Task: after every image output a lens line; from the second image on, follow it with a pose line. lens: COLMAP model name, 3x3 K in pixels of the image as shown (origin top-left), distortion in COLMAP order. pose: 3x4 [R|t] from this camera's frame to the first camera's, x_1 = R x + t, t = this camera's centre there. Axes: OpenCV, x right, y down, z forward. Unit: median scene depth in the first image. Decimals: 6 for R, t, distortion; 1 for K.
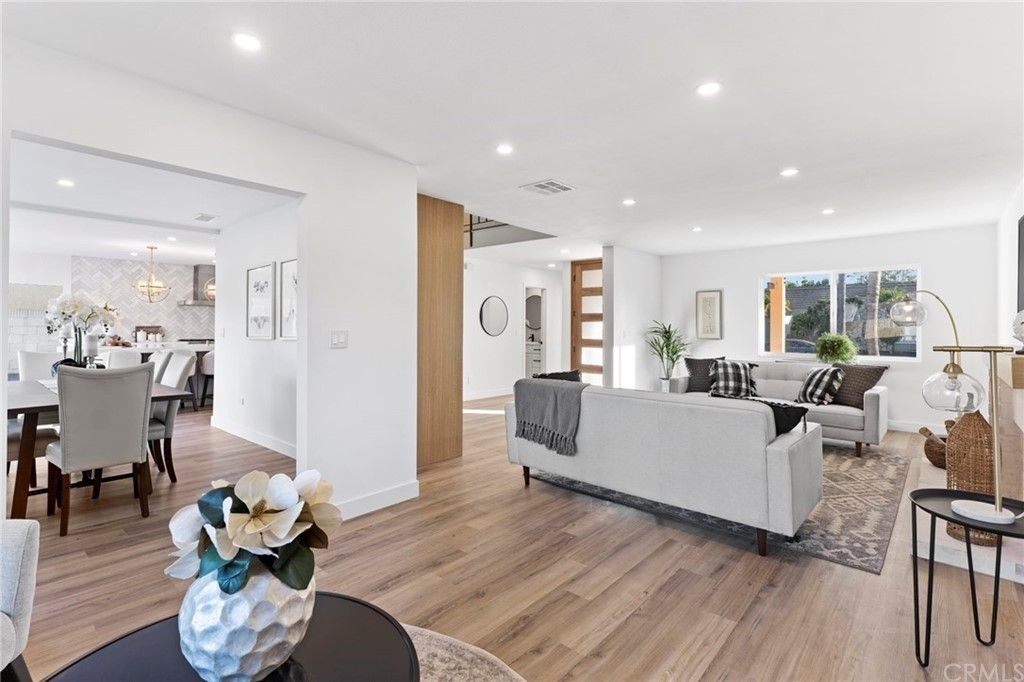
lens RADIAL K [[485.1, 0, 513.2], [0, 485.1, 322.7], [0, 0, 1]] dist [0.001218, 0.000175]
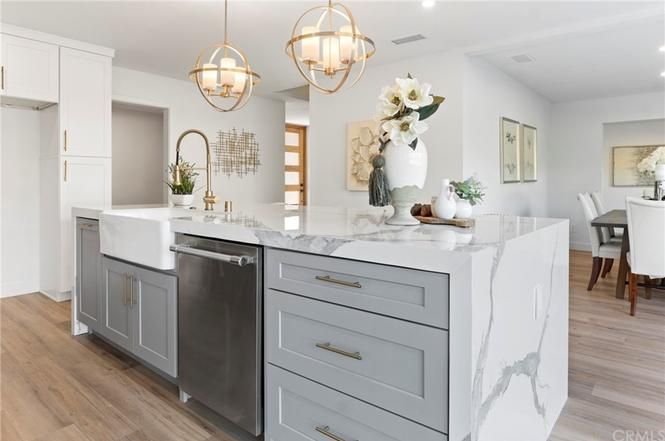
lens RADIAL K [[412.1, 0, 334.1], [0, 412.1, 182.8], [0, 0, 1]] dist [-0.008313, -0.001744]
pose [[-0.026762, -0.006133, 0.999623, -0.849311], [-0.007404, 0.999955, 0.005937, 0.017306], [-0.999614, -0.007242, -0.026806, 0.818625]]
